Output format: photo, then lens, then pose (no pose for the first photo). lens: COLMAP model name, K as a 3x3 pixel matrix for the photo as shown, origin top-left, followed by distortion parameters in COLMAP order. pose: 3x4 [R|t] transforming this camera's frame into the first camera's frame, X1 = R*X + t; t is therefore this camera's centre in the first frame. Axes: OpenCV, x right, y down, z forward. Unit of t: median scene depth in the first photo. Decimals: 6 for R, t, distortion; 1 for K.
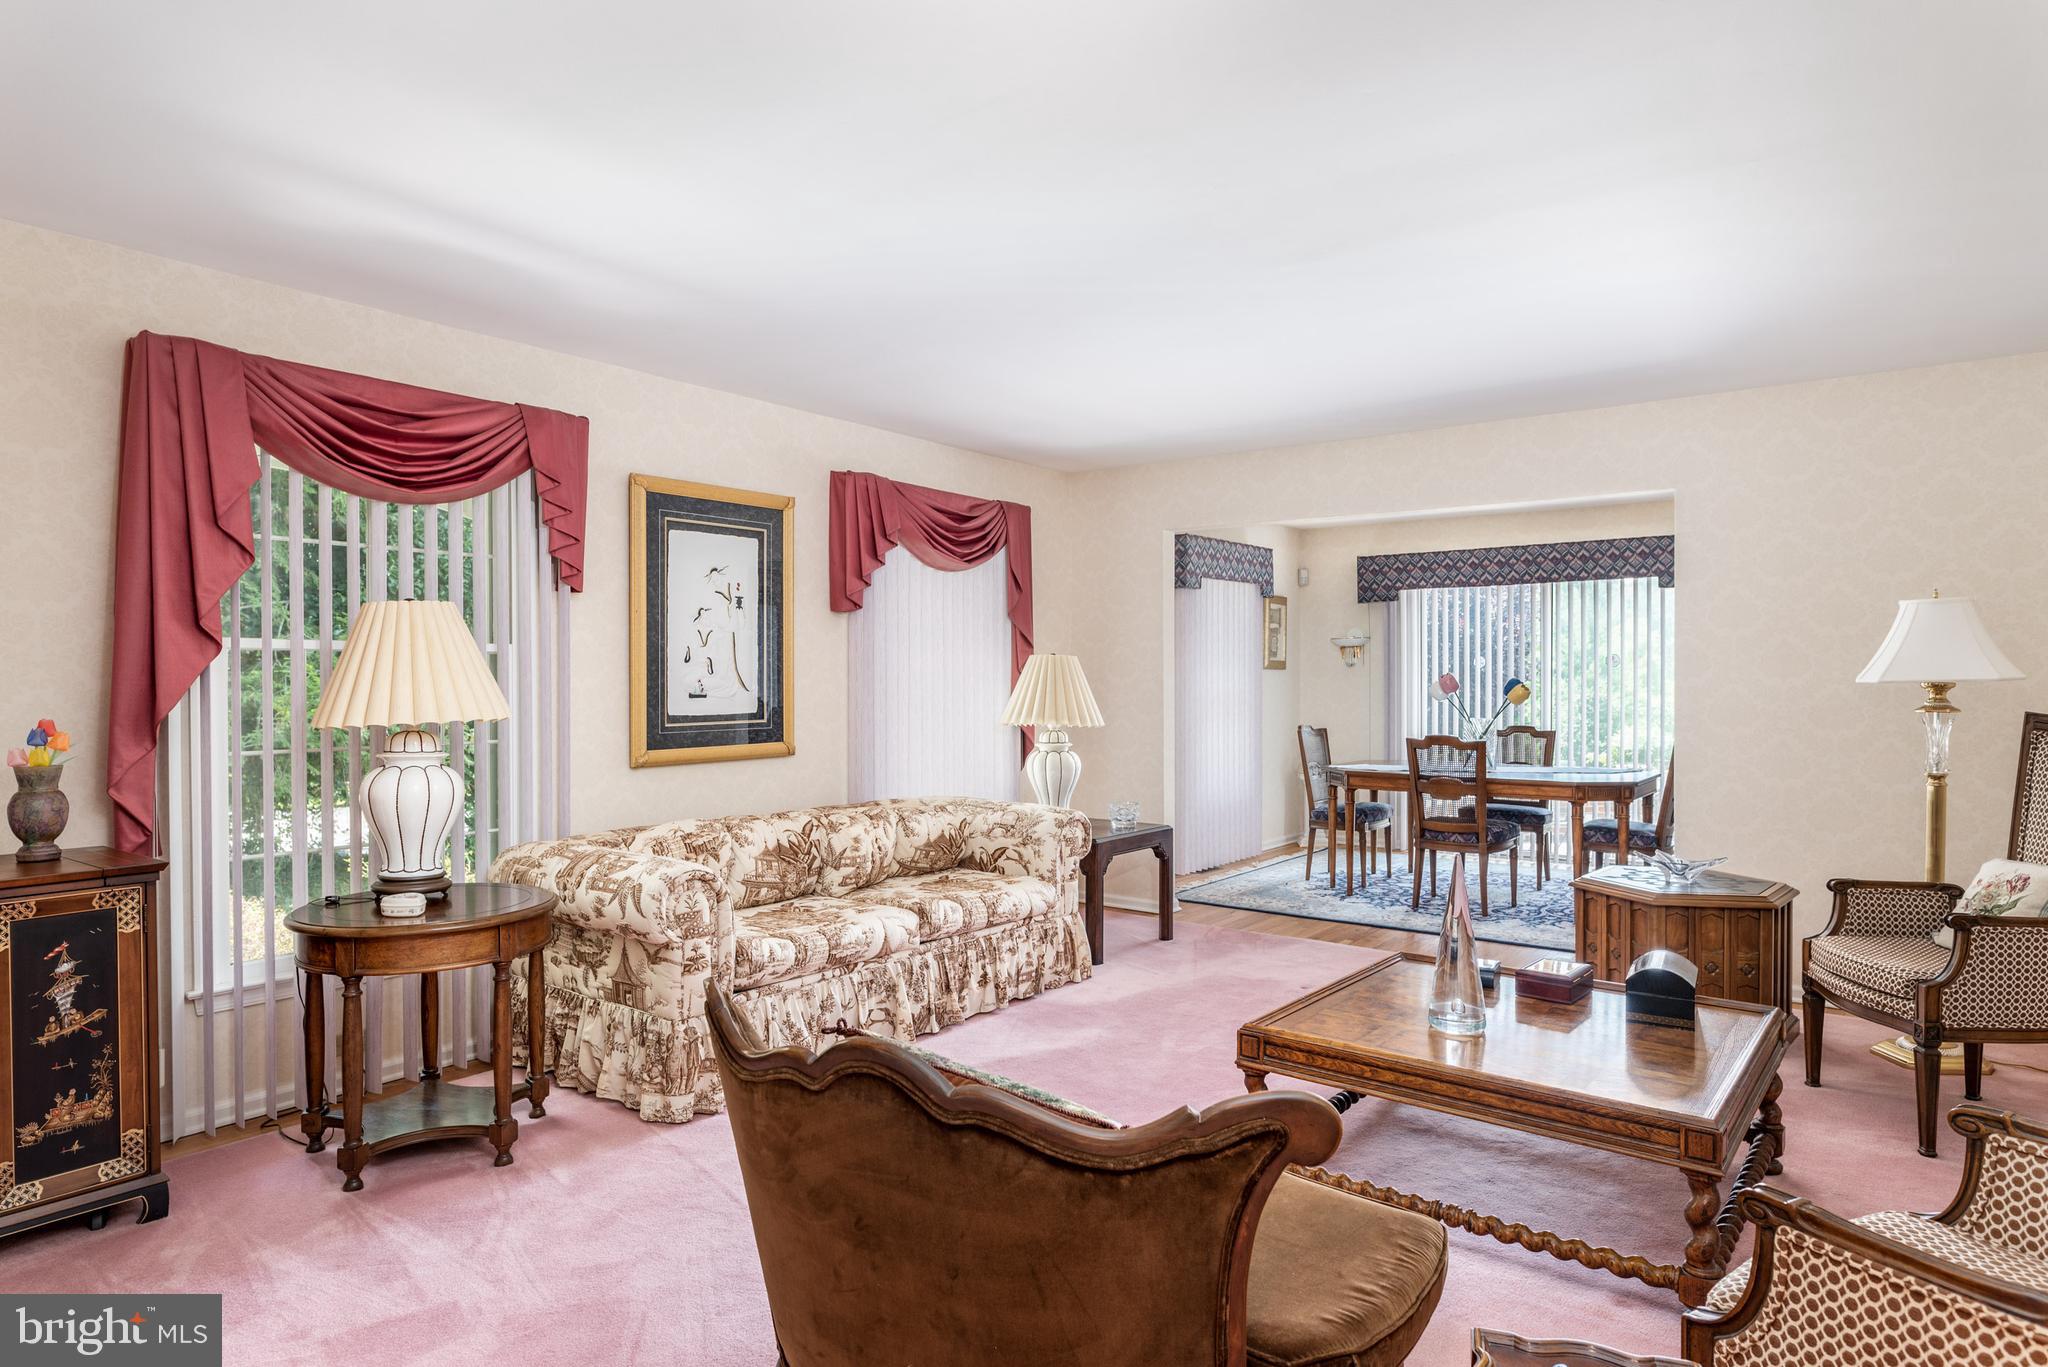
lens RADIAL K [[1175.9, 0, 1023.7], [0, 1175.9, 683.9], [0, 0, 1]] dist [-0.009509, 0.001795]
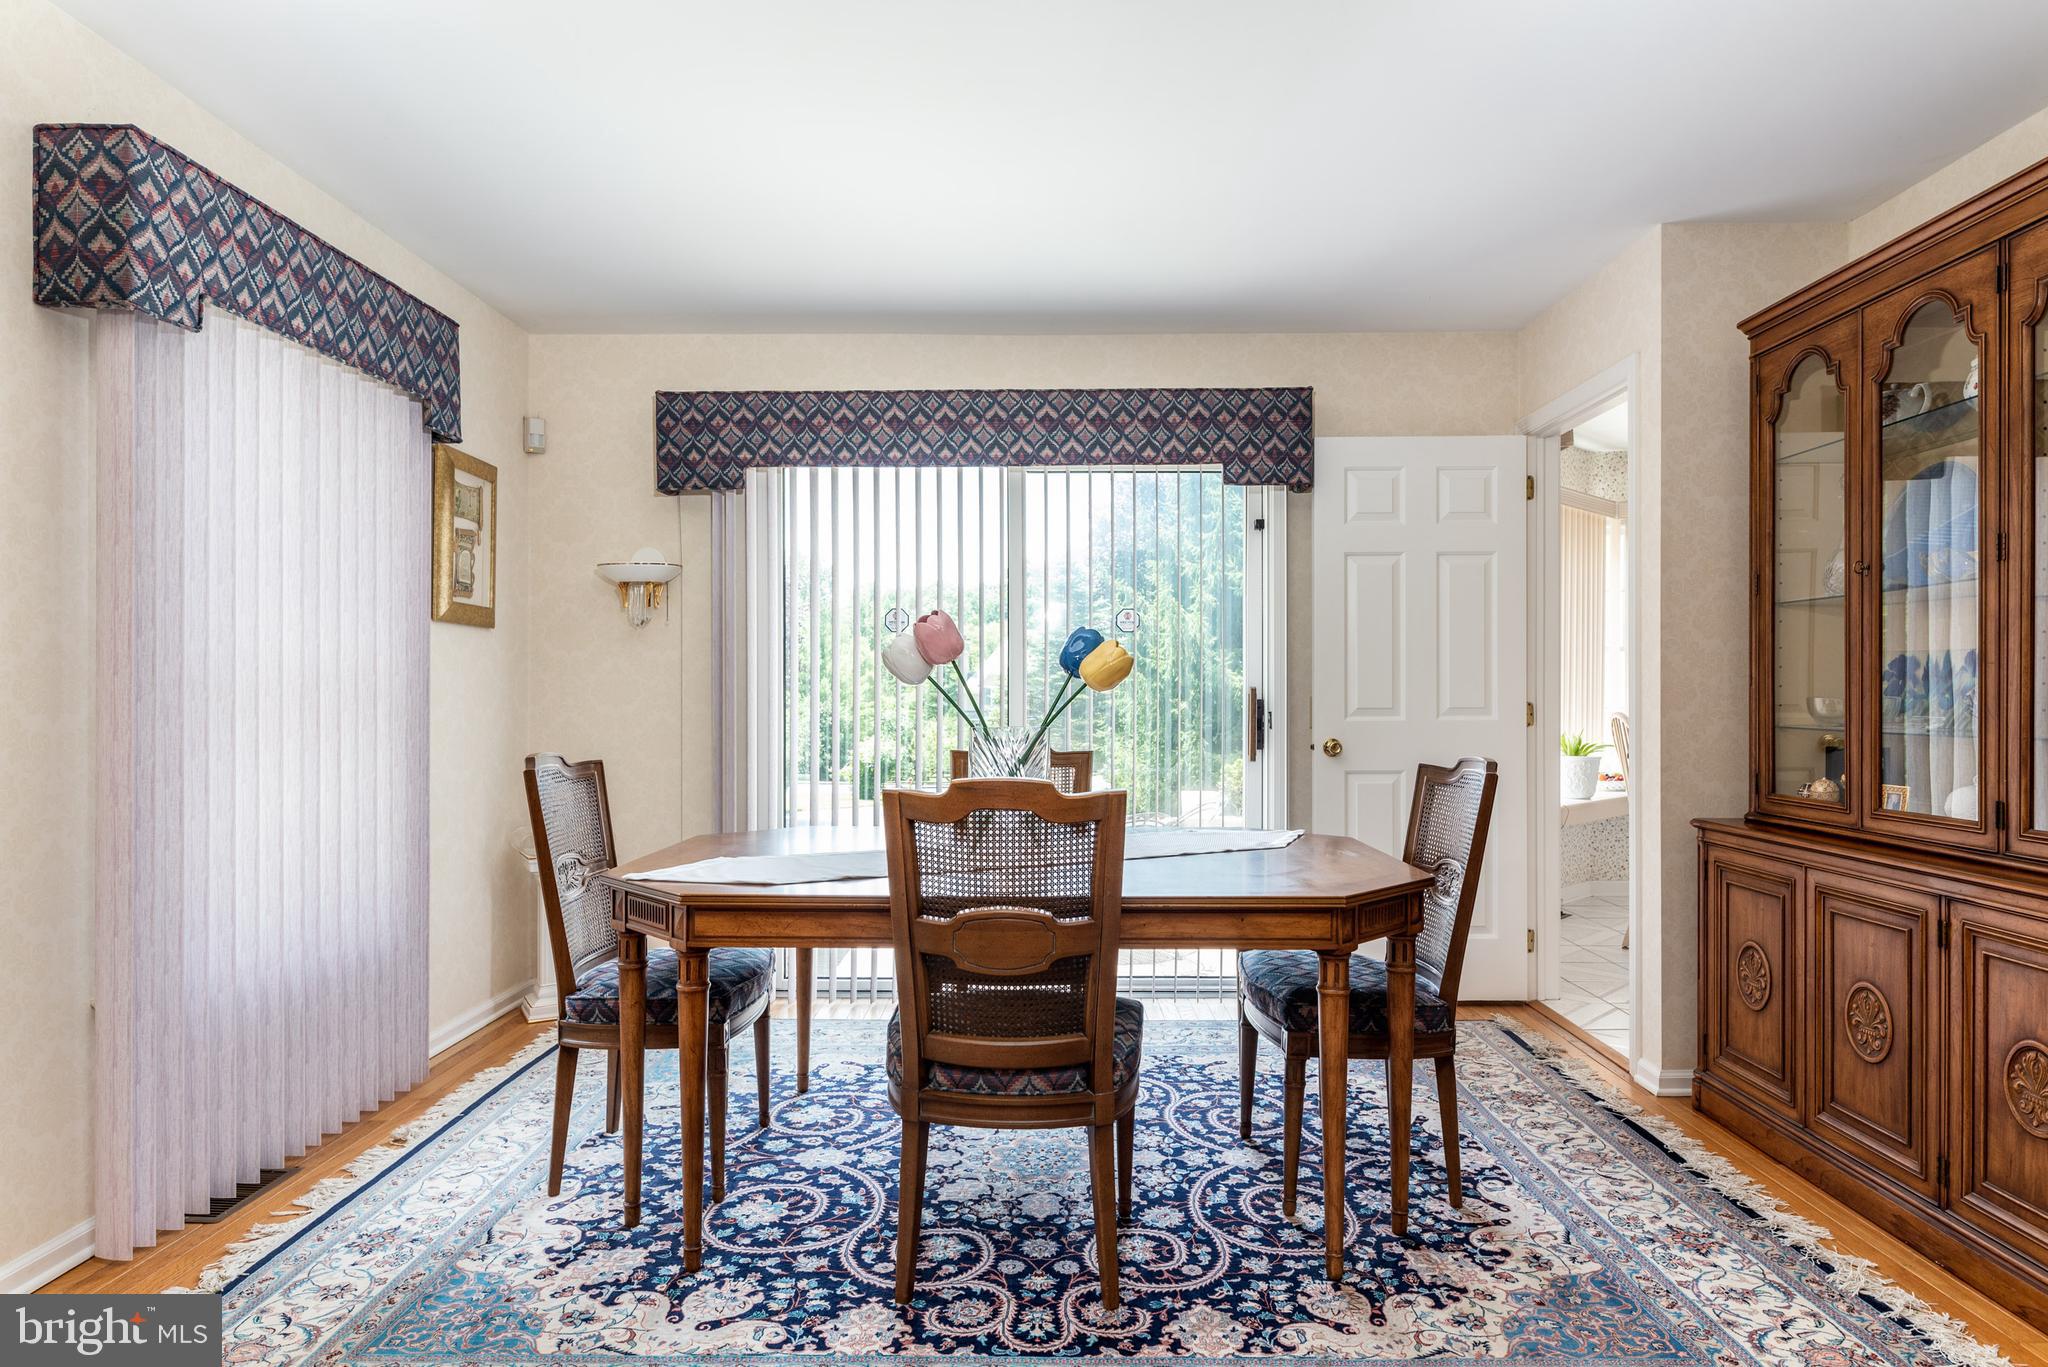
lens RADIAL K [[1175.9, 0, 1028.8], [0, 1175.9, 690.8], [0, 0, 1]] dist [-0.009509, 0.001795]
pose [[0.801930, 0.000330, 0.597418, 0.126335], [0.004289, 0.999971, -0.006310, 0.015606], [-0.597402, 0.007622, 0.801905, 0.550539]]
